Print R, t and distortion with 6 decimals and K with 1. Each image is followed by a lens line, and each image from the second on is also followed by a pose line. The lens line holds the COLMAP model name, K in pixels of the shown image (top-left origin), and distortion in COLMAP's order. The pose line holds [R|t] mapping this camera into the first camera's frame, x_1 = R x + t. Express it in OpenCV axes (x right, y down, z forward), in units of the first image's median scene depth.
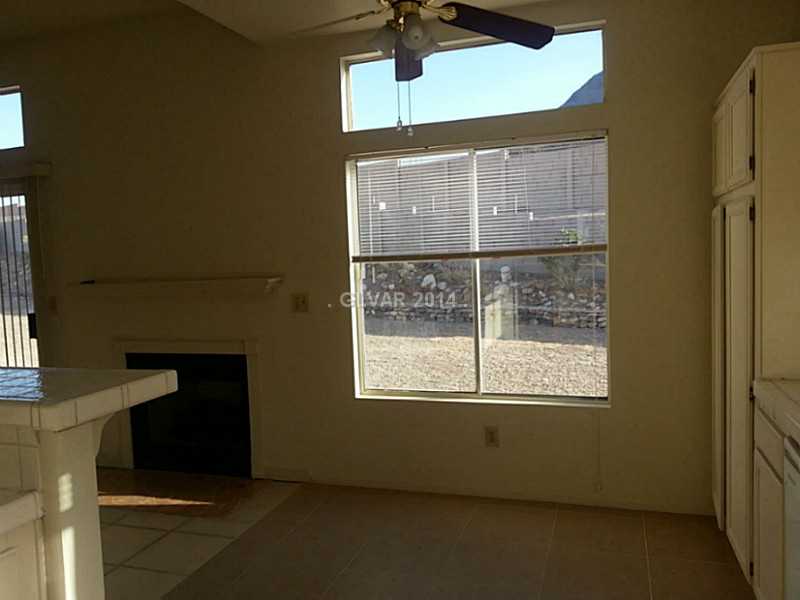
lens RADIAL K [[645.0, 0, 396.0], [0, 645.0, 300.8], [0, 0, 1]] dist [0.083225, -0.136071]
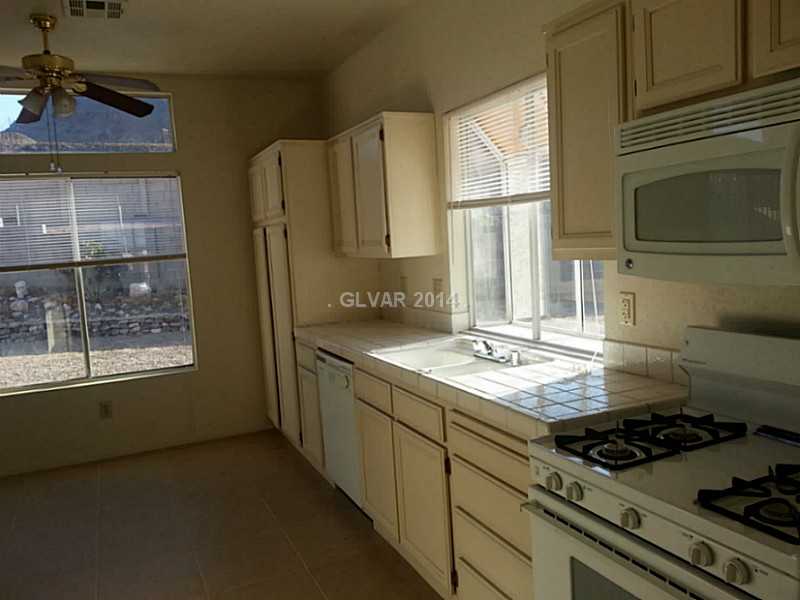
lens RADIAL K [[645.0, 0, 396.0], [0, 645.0, 300.8], [0, 0, 1]] dist [0.083225, -0.136071]
pose [[0.738304, -0.070970, 0.670724, -0.260091], [0.083151, 0.996440, 0.013906, 0.029881], [-0.669323, 0.045505, 0.741577, -0.303167]]
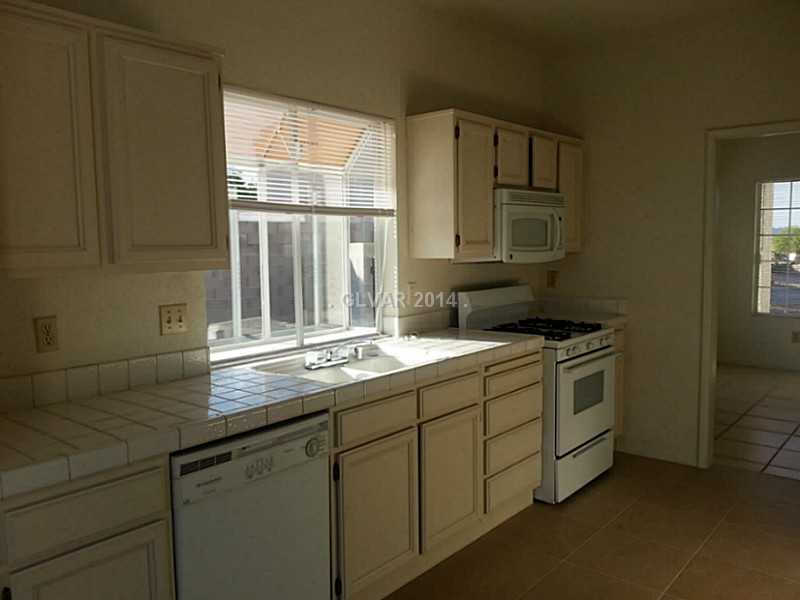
lens RADIAL K [[645.0, 0, 396.0], [0, 645.0, 300.8], [0, 0, 1]] dist [0.083225, -0.136071]
pose [[-0.925990, 0.014929, 0.377253, -0.030842], [0.075823, 0.986213, 0.147085, -0.064540], [-0.369856, 0.164803, -0.914356, 0.860832]]
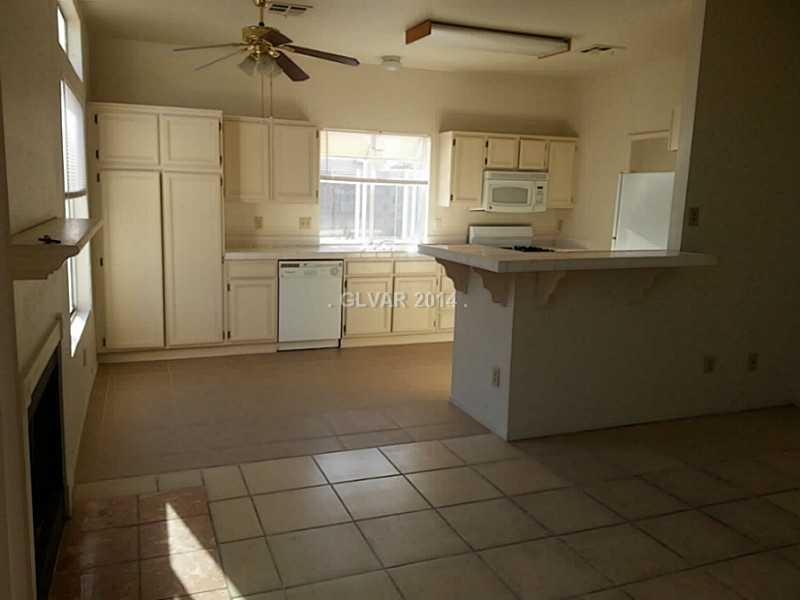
lens RADIAL K [[666.7, 0, 392.2], [0, 666.7, 296.5], [0, 0, 1]] dist [0.037677, 0.000362]
pose [[-0.629146, -0.097219, 0.771183, -1.069669], [0.056934, 0.983718, 0.170460, -0.063271], [-0.775199, 0.151151, -0.613367, 1.266389]]
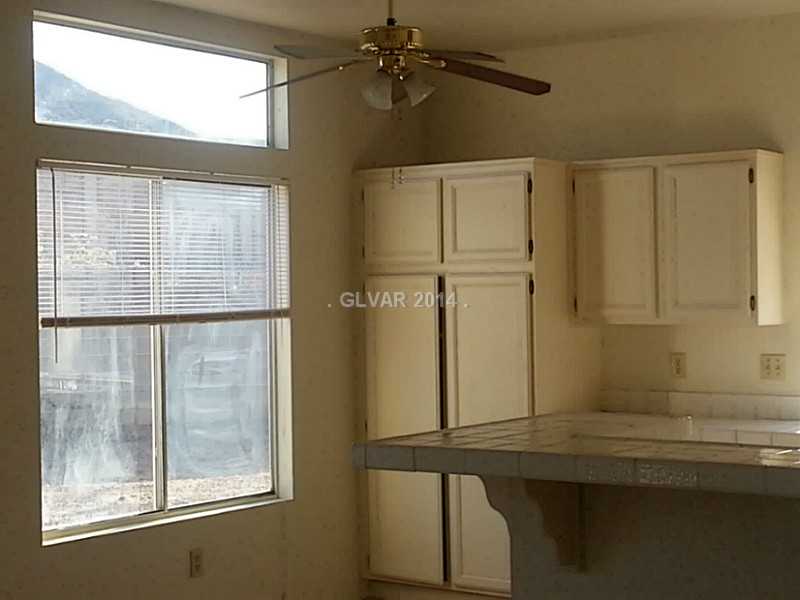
lens RADIAL K [[1424.0, 0, 400.0], [0, 1424.0, 300.0], [0, 0, 1]] dist [0.169866, 0.033785]
pose [[0.311732, 0.031603, 0.949644, -1.321272], [0.070366, 0.995934, -0.056242, 0.018043], [-0.947561, 0.084355, 0.308241, 0.239742]]
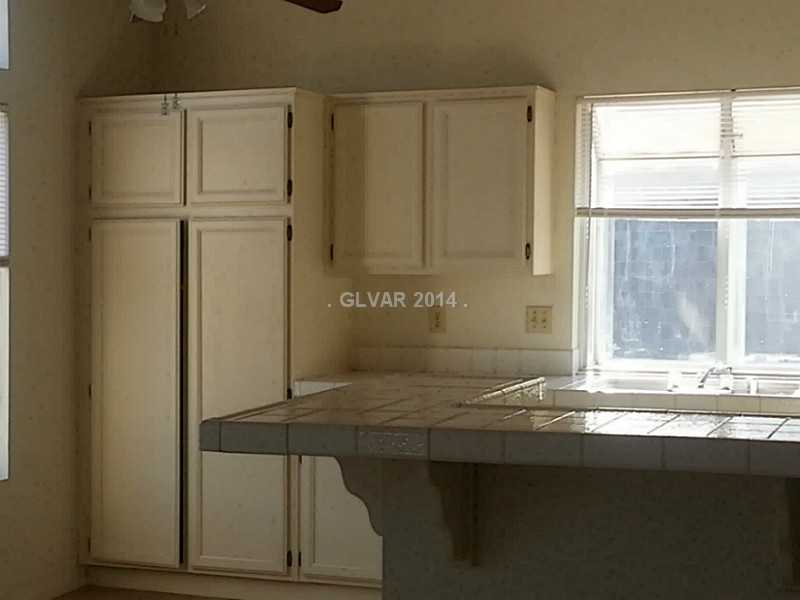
lens RADIAL K [[1453.5, 0, 331.9], [0, 1453.5, 279.4], [0, 0, 1]] dist [0.154948, 0.242281]
pose [[0.098329, 0.012597, 0.995074, -1.197664], [0.078534, 0.996703, -0.020378, 0.002381], [-0.992050, 0.080151, 0.097015, 0.422763]]
